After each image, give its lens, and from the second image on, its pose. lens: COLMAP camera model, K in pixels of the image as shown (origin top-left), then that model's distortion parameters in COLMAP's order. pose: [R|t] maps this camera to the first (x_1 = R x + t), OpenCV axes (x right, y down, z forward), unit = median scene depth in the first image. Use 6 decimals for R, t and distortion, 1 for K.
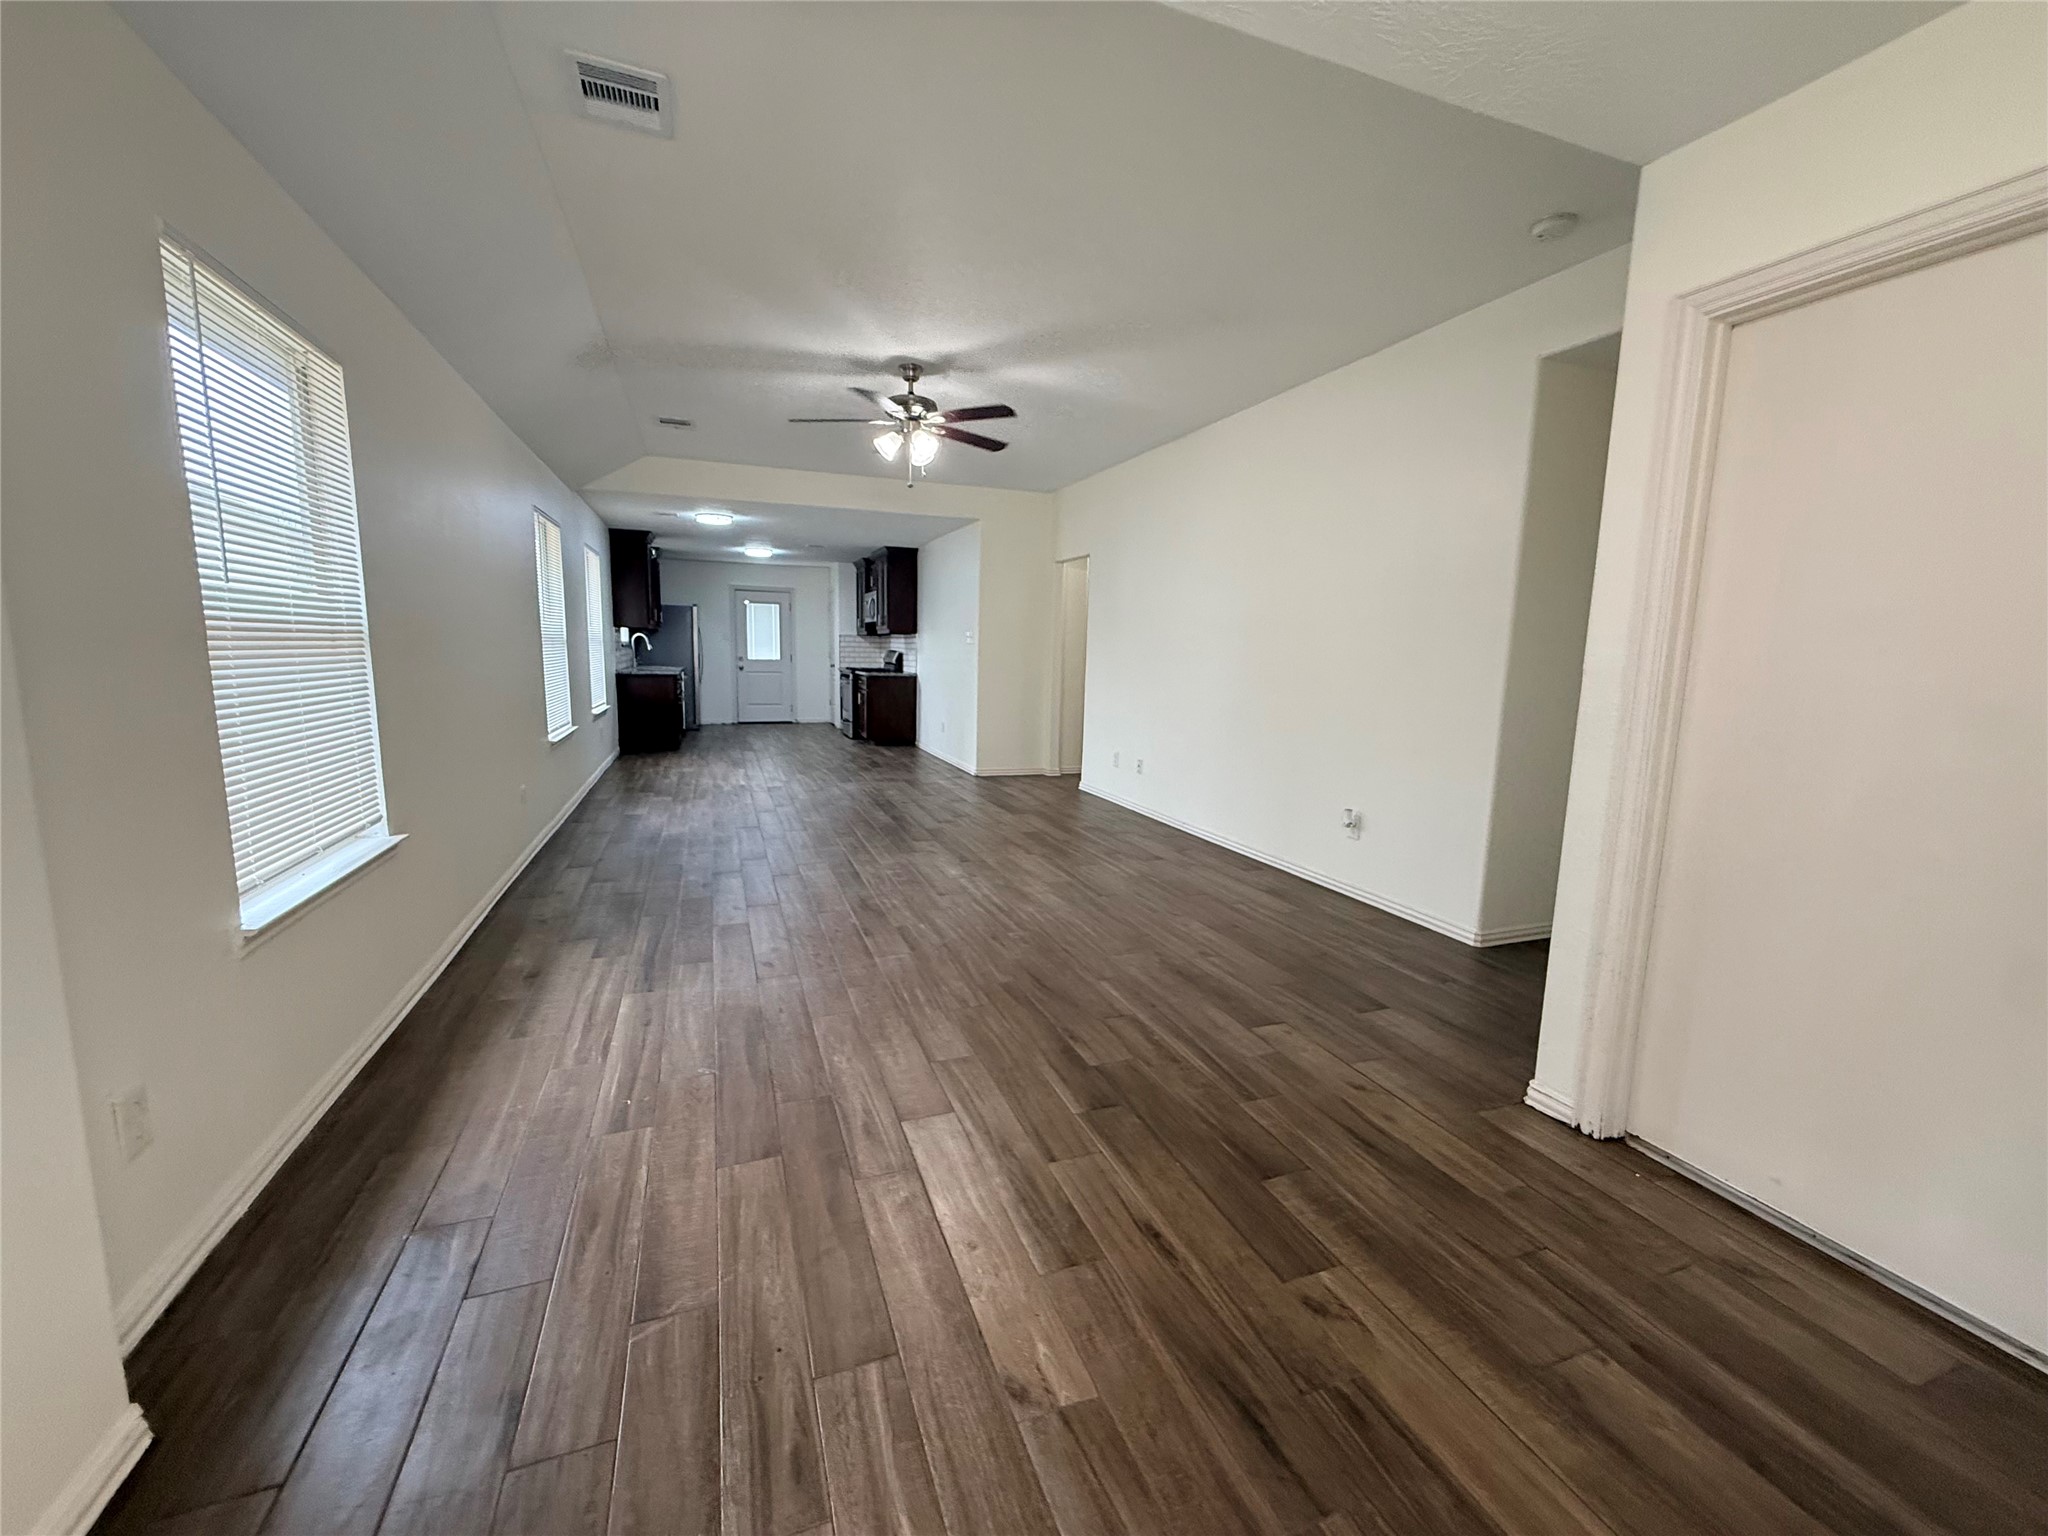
lens RADIAL K [[811.9, 0, 1023.7], [0, 811.9, 766.3], [0, 0, 1]] dist [0.001512, 0.000196]
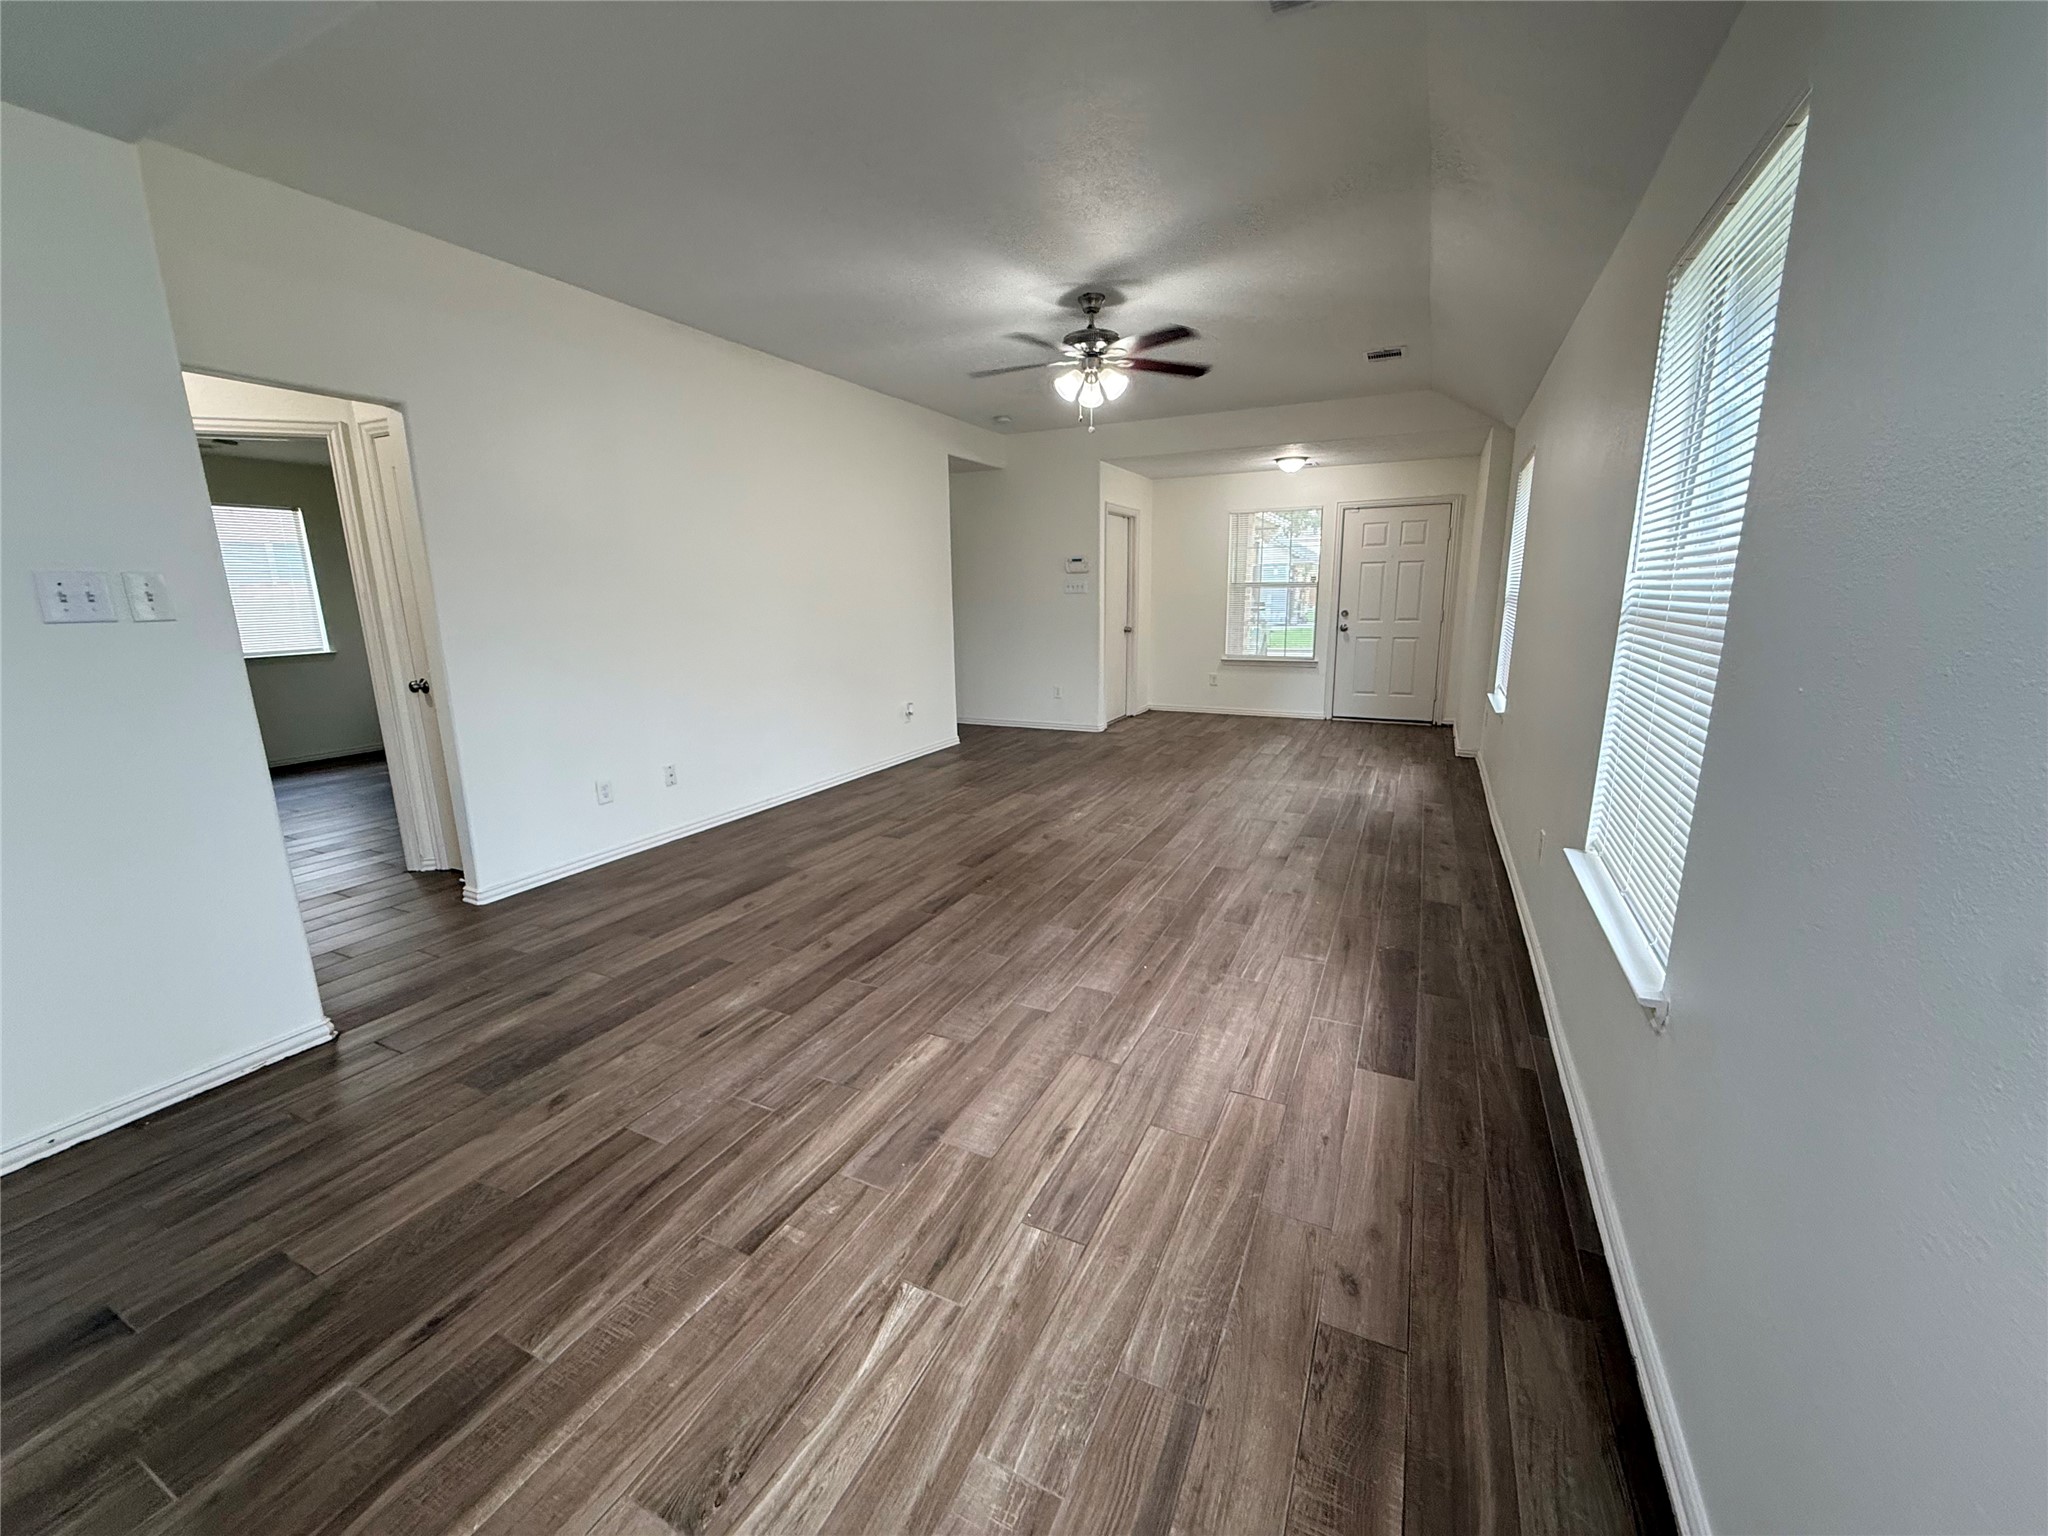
lens RADIAL K [[811.9, 0, 1017.4], [0, 811.9, 767.6], [0, 0, 1]] dist [0.001512, 0.000196]
pose [[-0.679265, -0.169869, 0.713963, -0.854588], [0.104122, 0.940696, 0.322876, -0.308064], [-0.726469, 0.293658, -0.621295, 1.850778]]
